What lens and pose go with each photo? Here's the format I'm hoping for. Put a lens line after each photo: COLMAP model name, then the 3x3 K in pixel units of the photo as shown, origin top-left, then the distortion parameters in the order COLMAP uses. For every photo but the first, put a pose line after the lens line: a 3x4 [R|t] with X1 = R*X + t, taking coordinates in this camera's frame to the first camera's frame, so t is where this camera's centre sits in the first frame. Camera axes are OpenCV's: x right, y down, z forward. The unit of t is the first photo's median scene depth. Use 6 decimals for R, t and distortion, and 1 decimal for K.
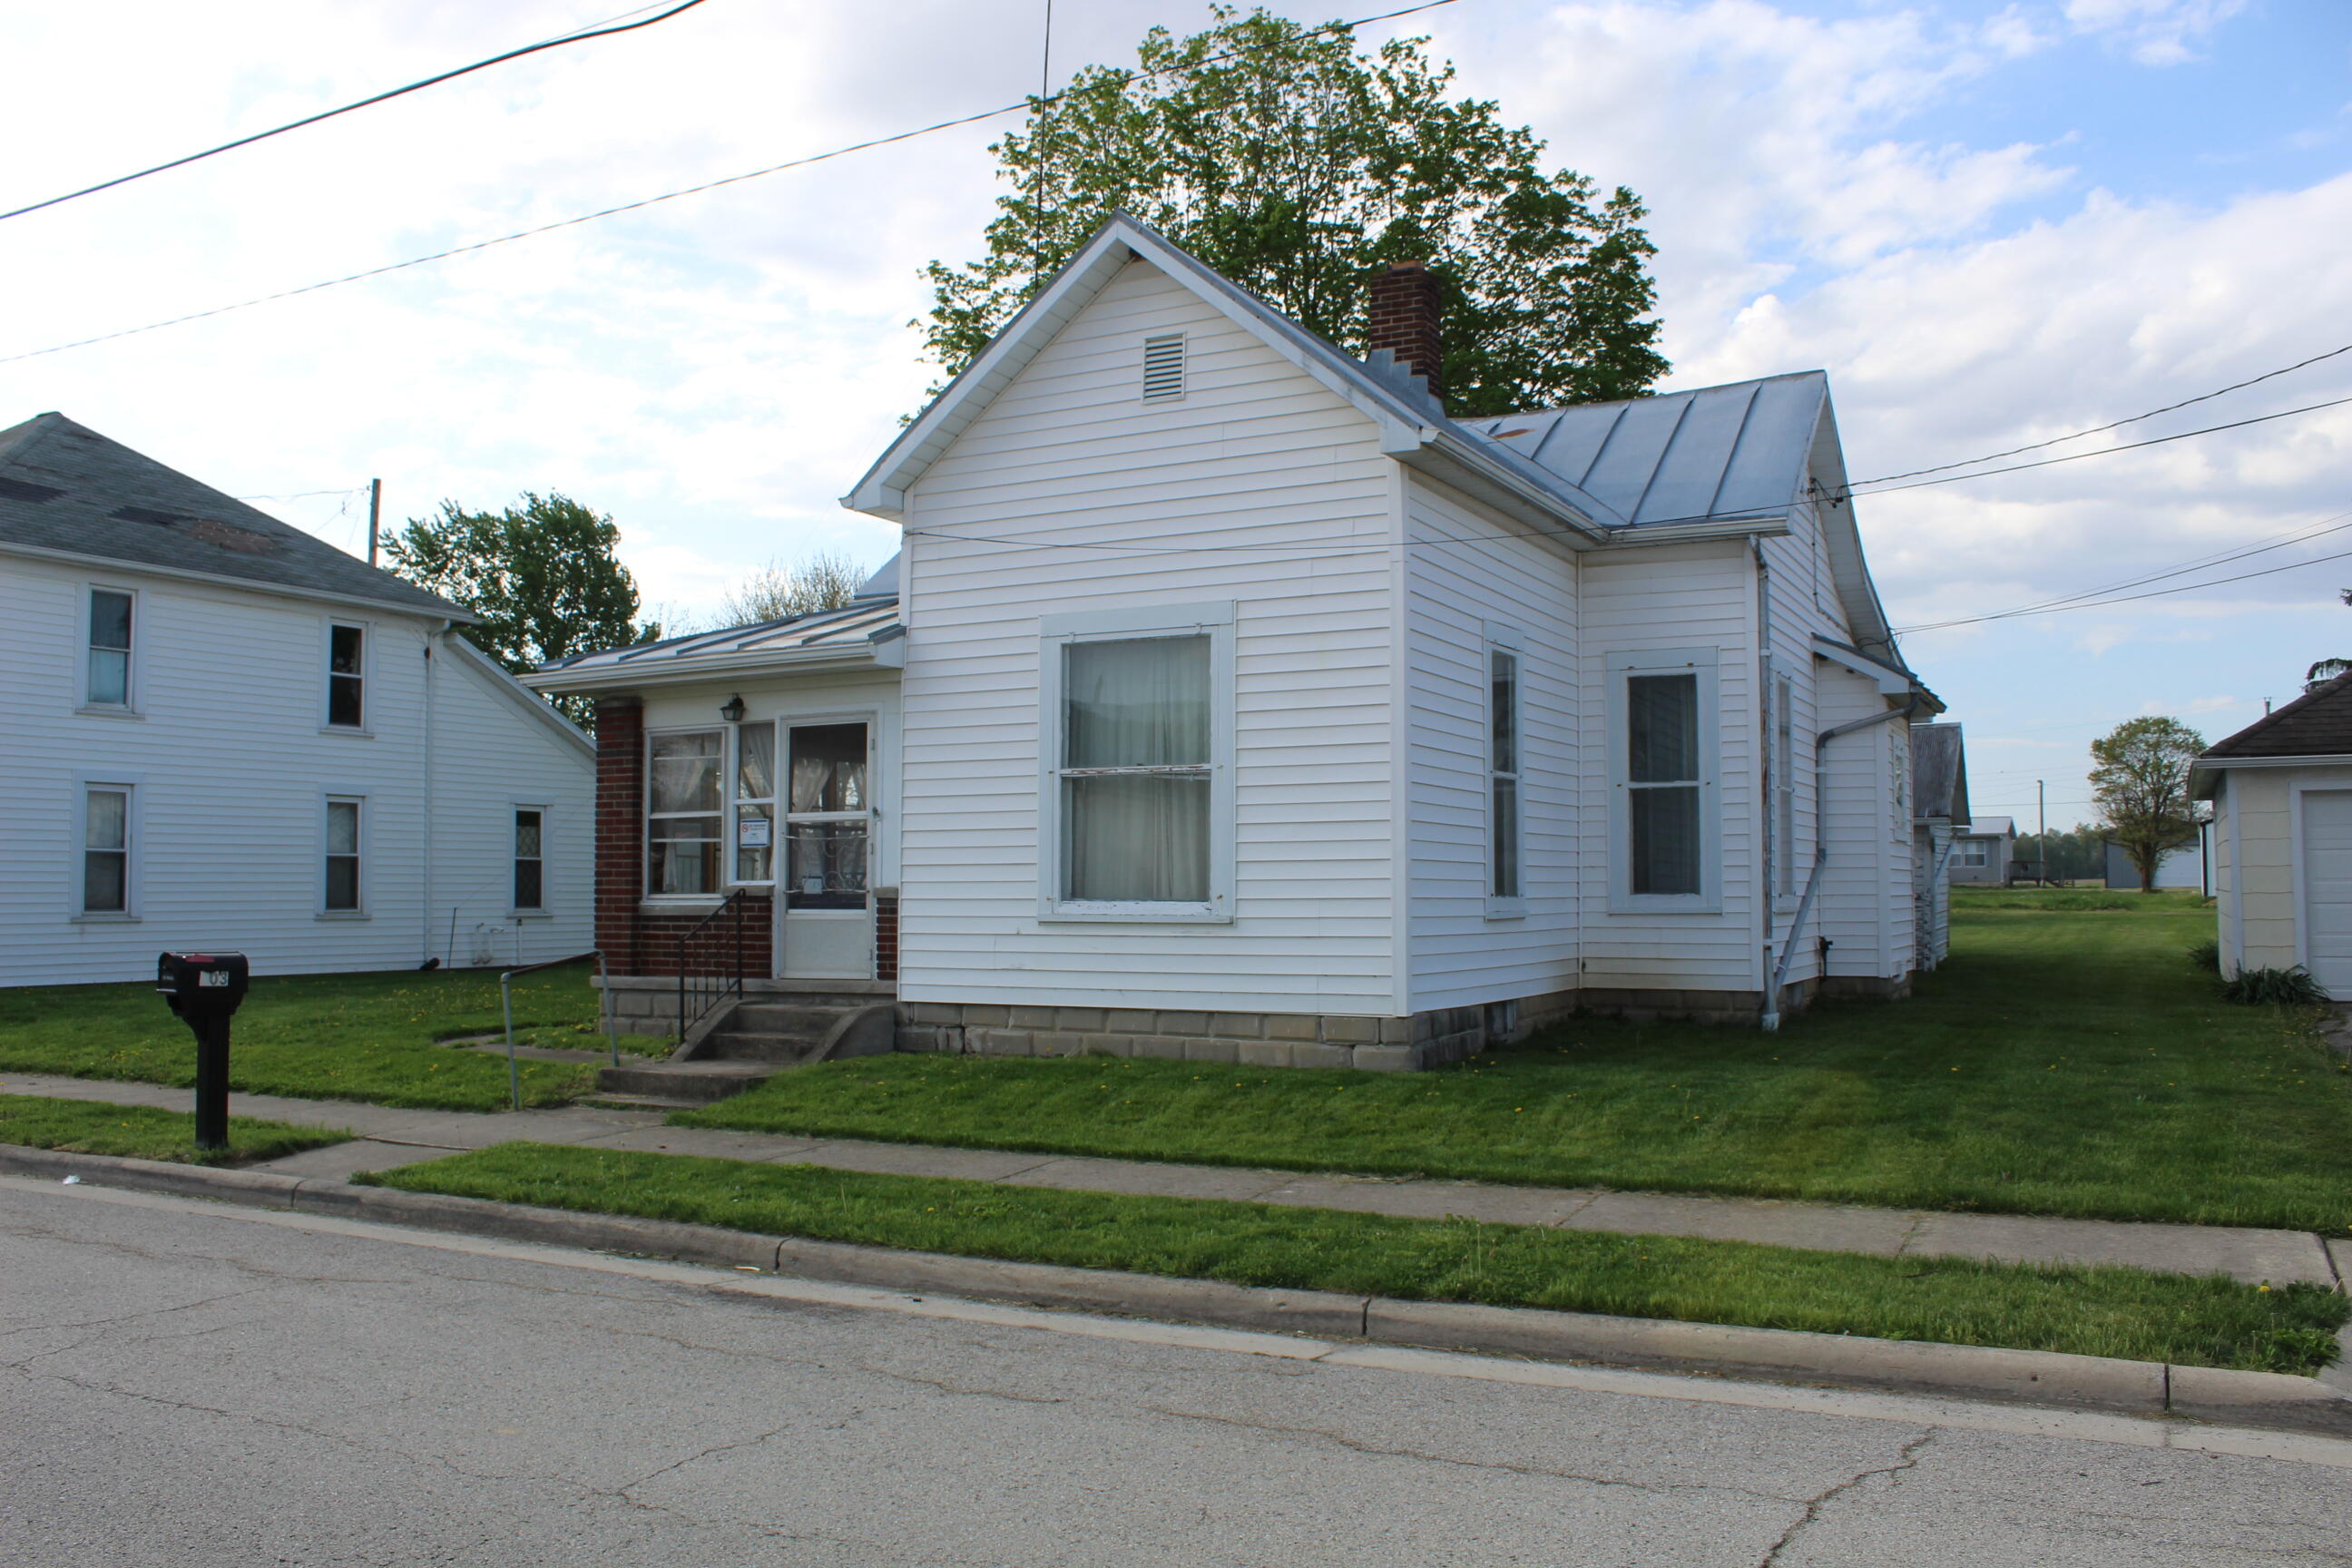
lens RADIAL K [[1944.9, 0, 1163.1], [0, 1944.9, 794.8], [0, 0, 1]] dist [-0.166059, 0.144744]
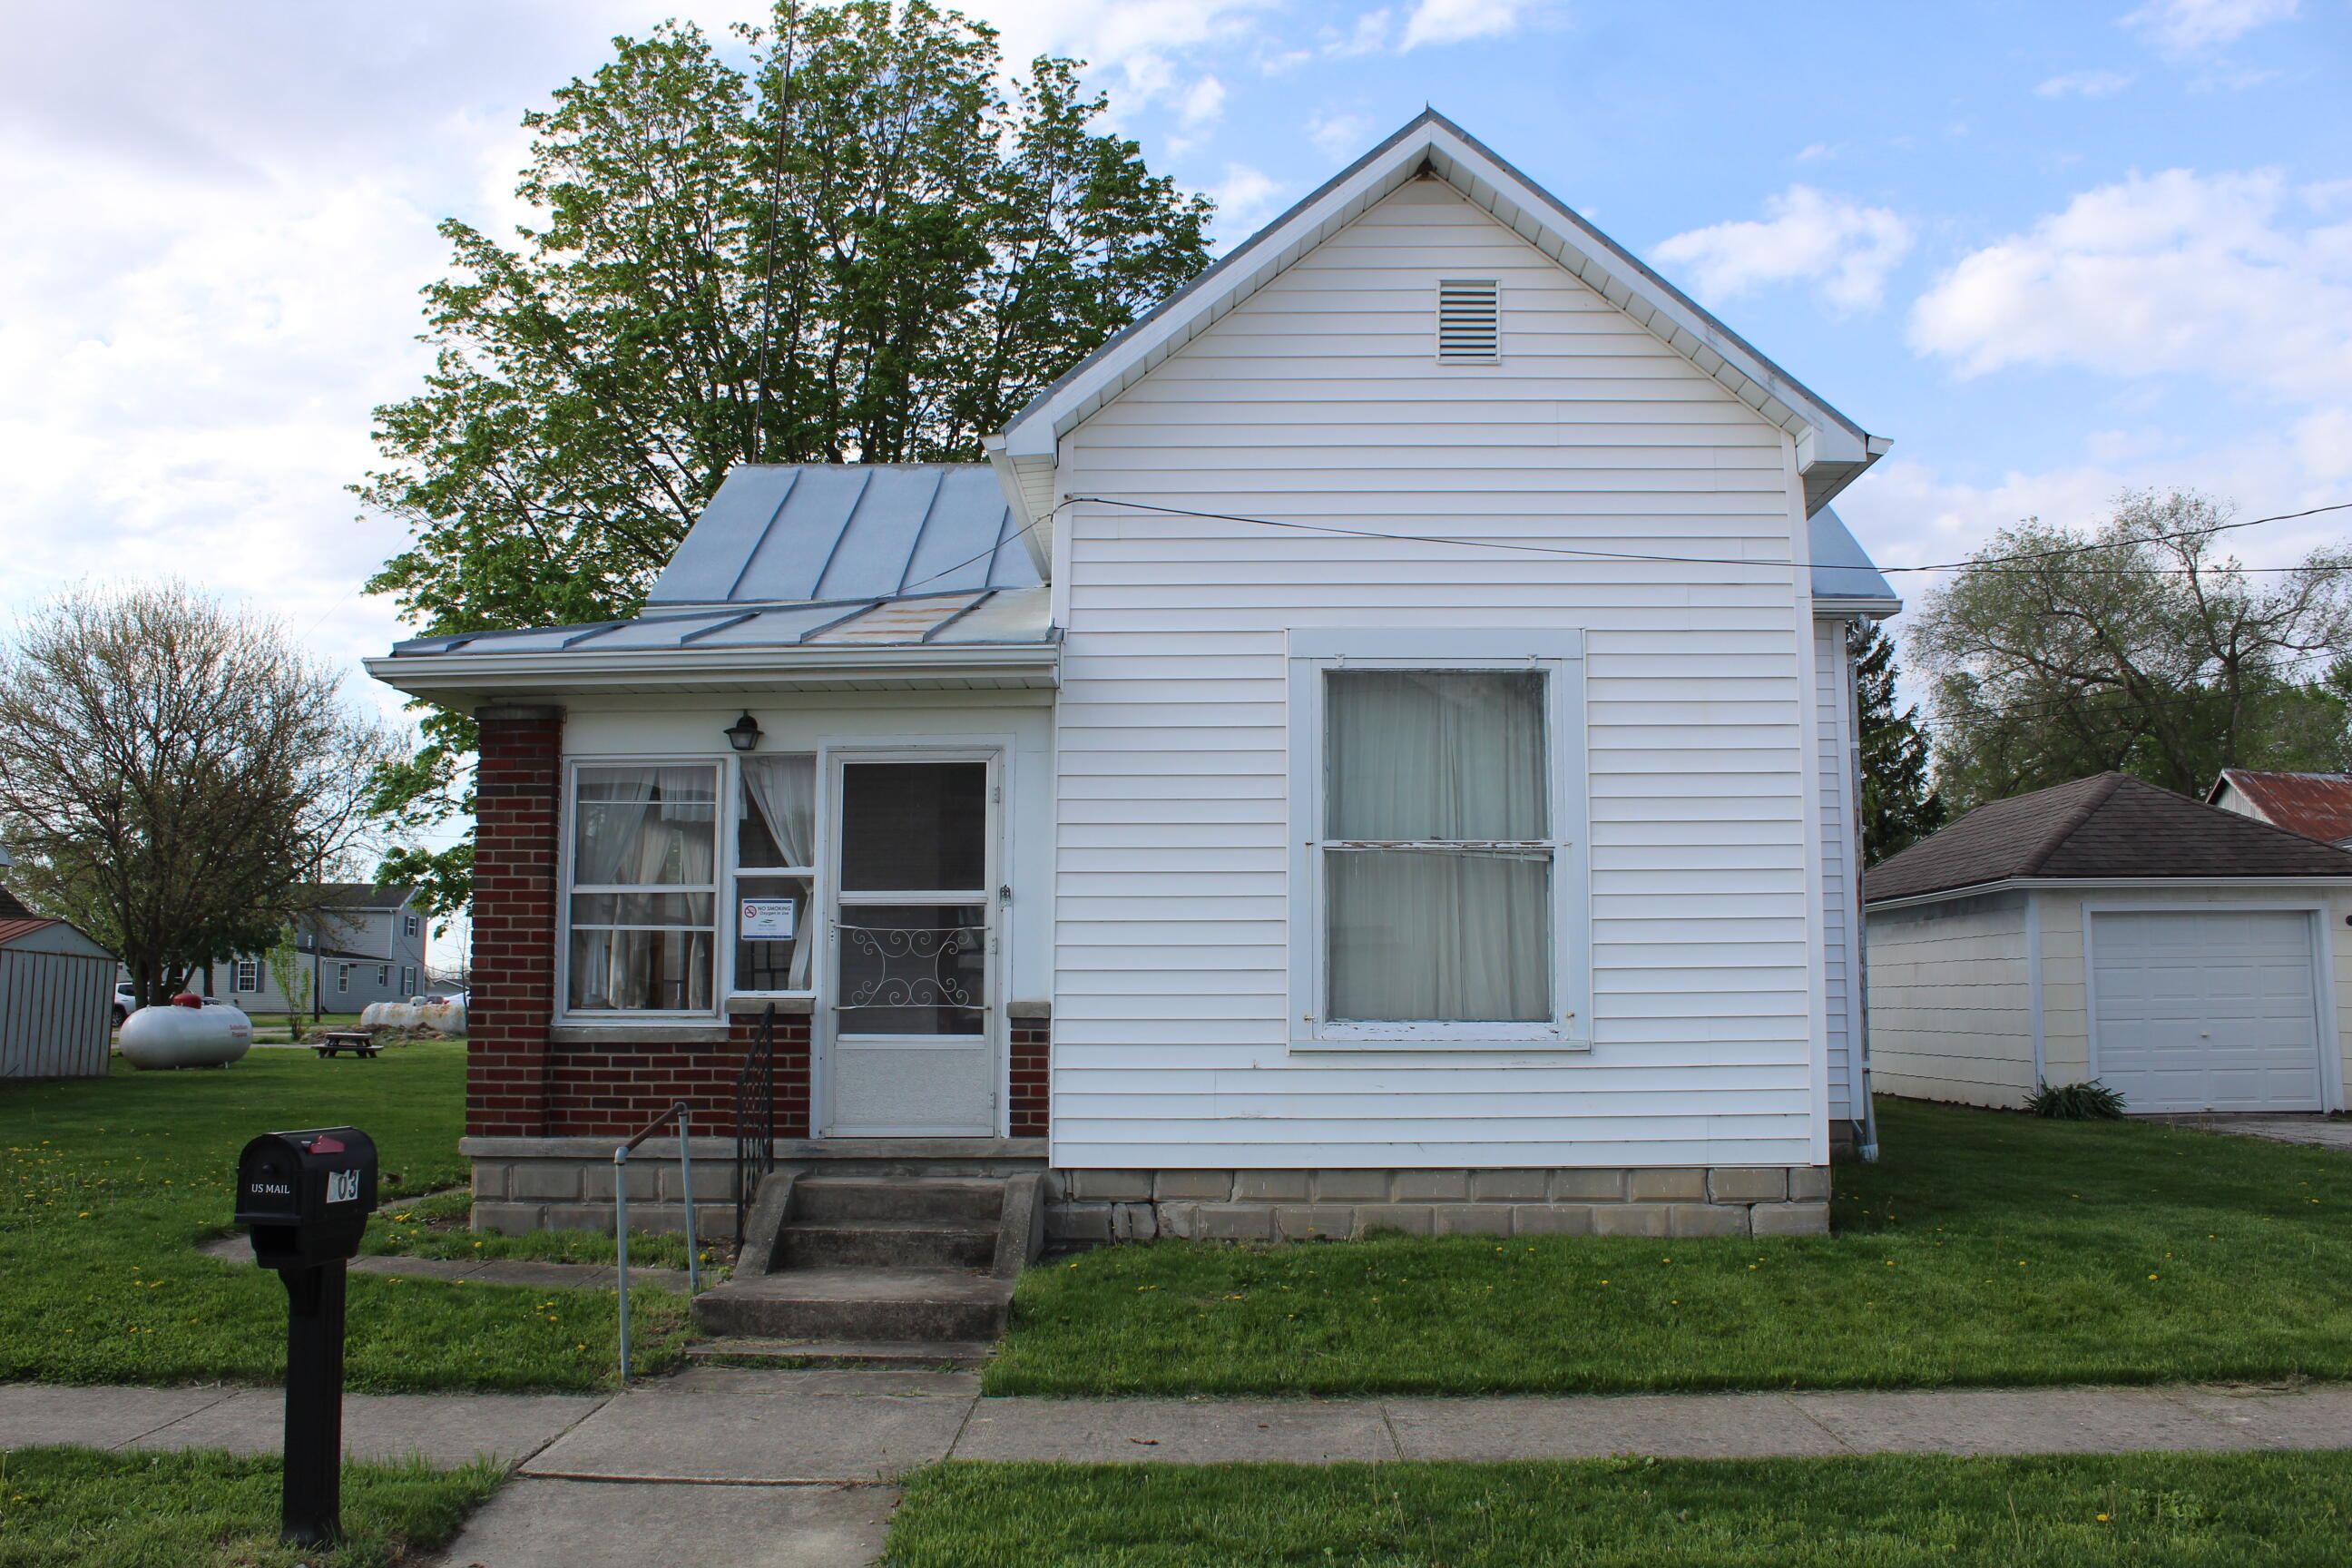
lens RADIAL K [[1953.4, 0, 1160.7], [0, 1953.4, 791.9], [0, 0, 1]] dist [-0.165657, 0.149034]
pose [[0.896530, 0.052234, 0.439892, -0.412200], [-0.025266, 0.997437, -0.066946, 0.018424], [-0.442261, 0.048905, 0.895552, 0.357930]]
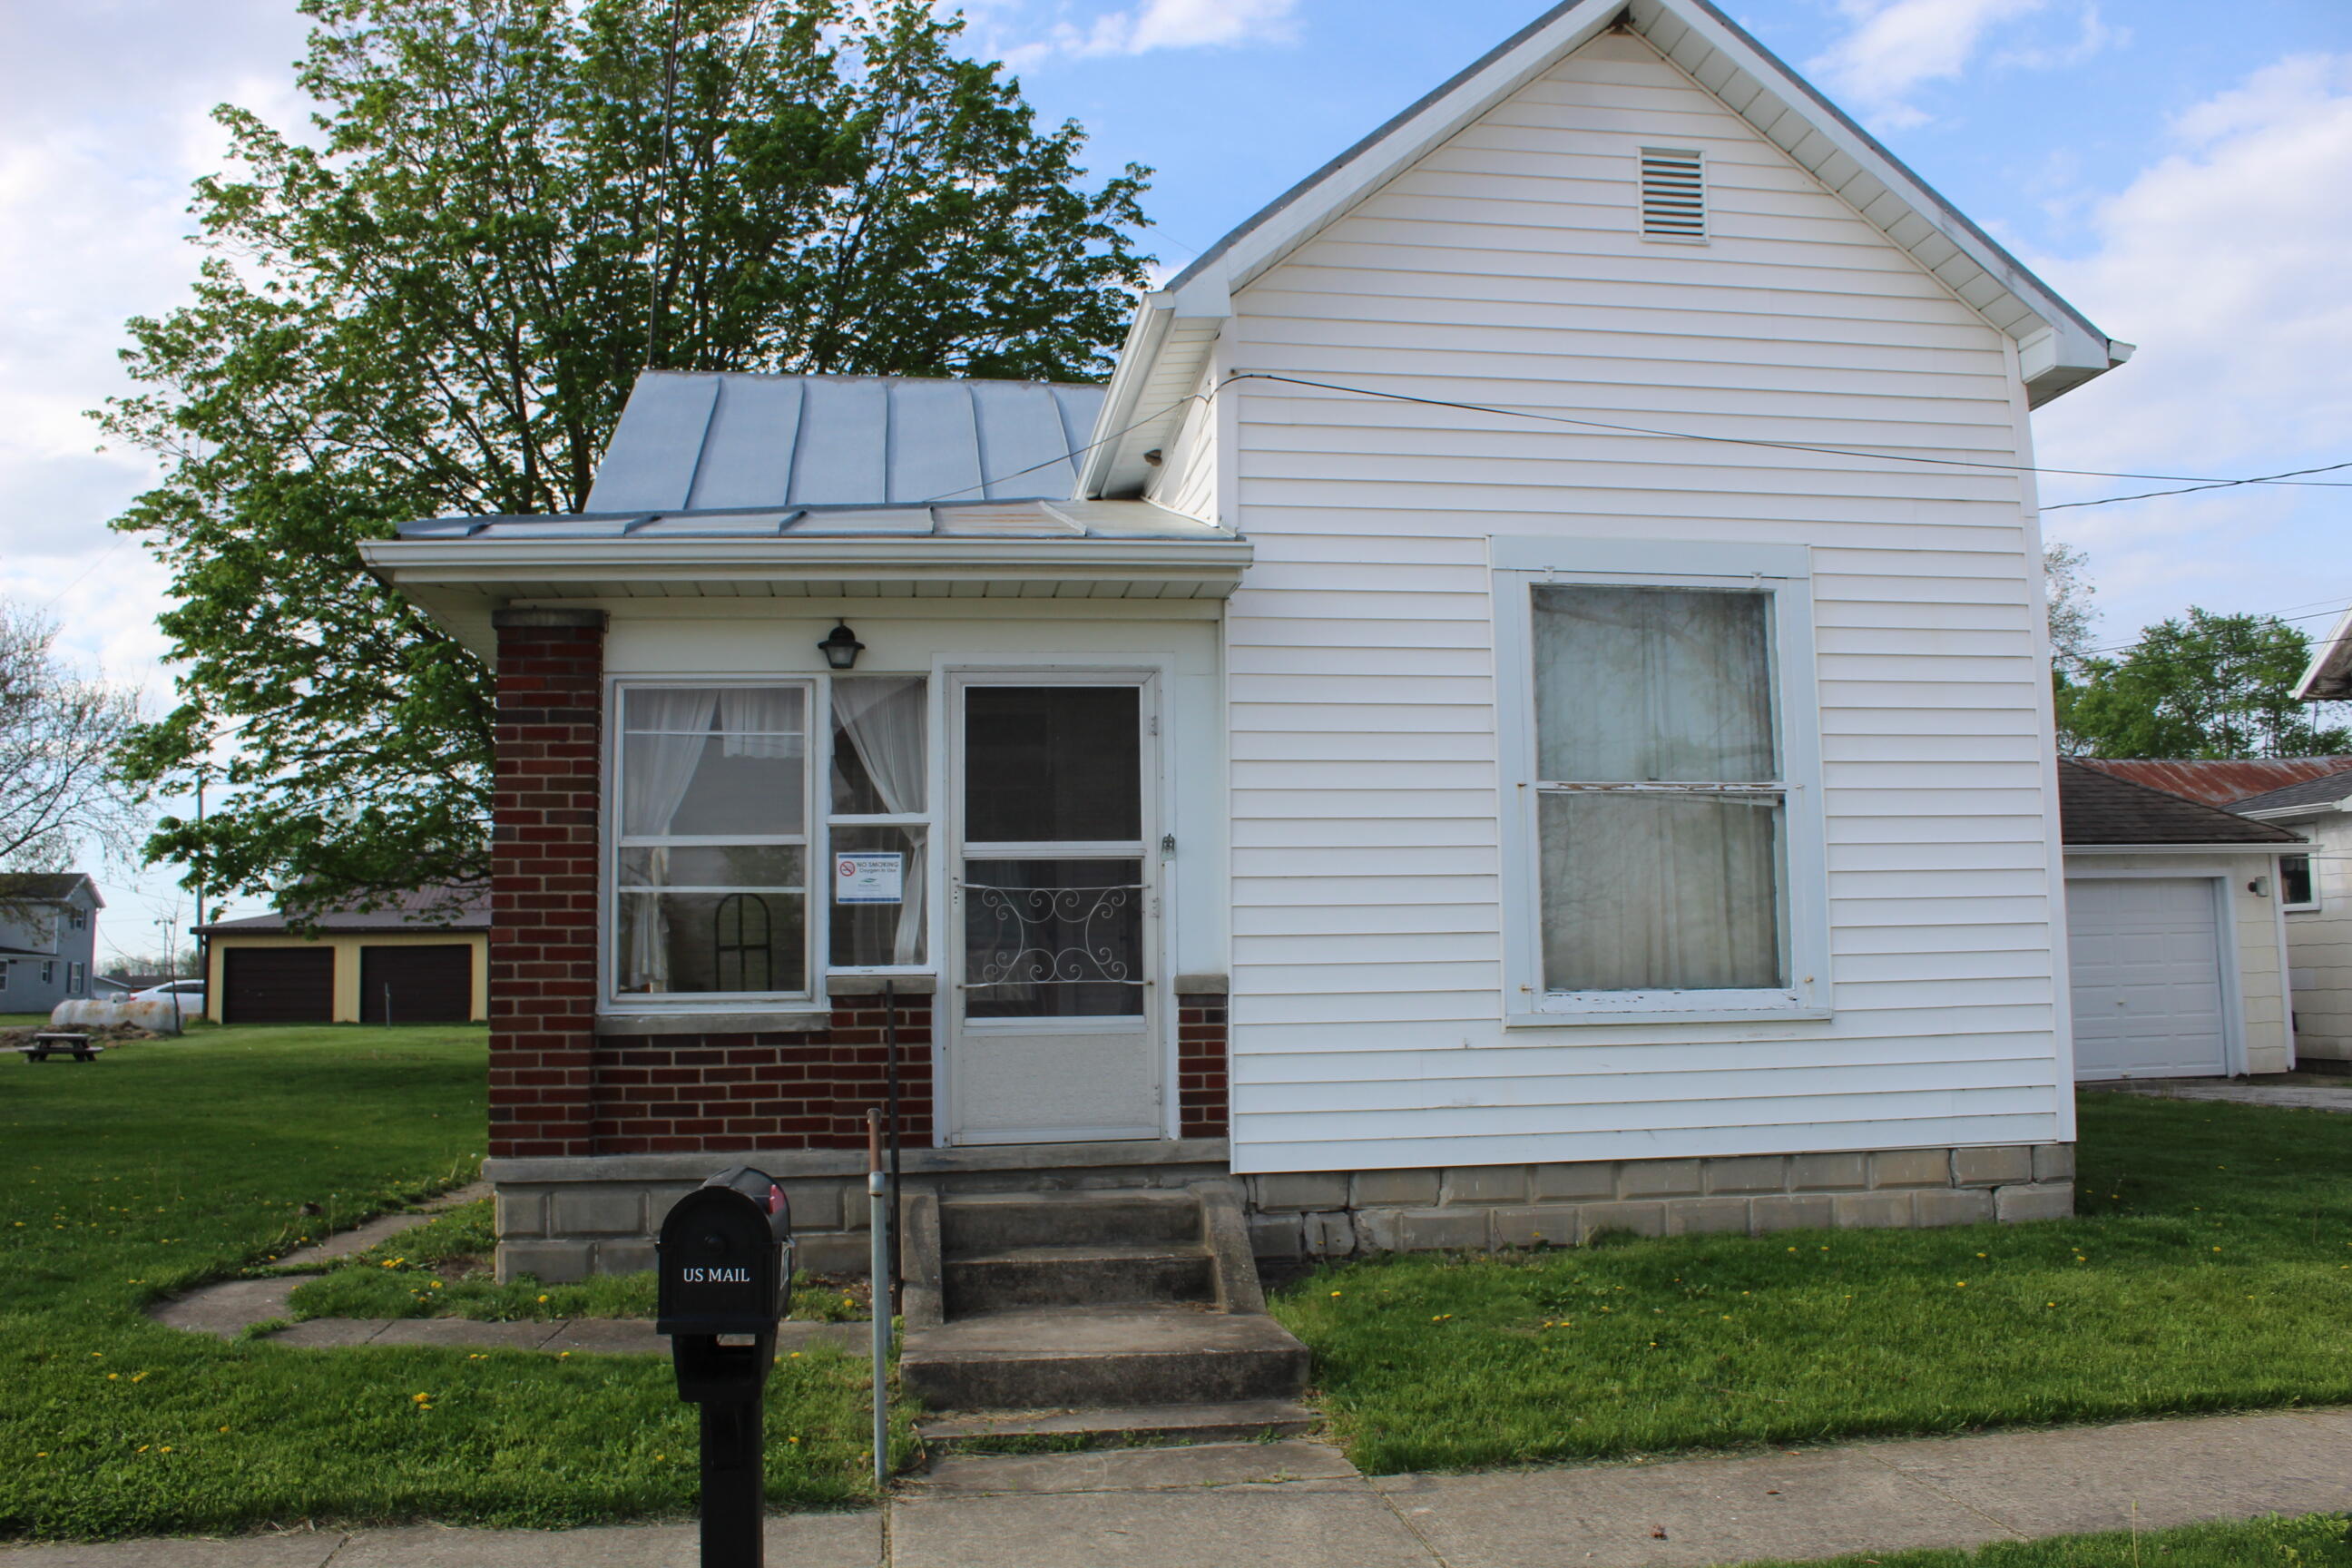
lens RADIAL K [[1944.9, 0, 1163.1], [0, 1944.9, 794.8], [0, 0, 1]] dist [-0.166059, 0.144744]
pose [[0.812259, 0.050895, 0.581072, -0.490788], [-0.017226, 0.997845, -0.063320, 0.031363], [-0.583042, 0.041422, 0.811385, 0.543869]]
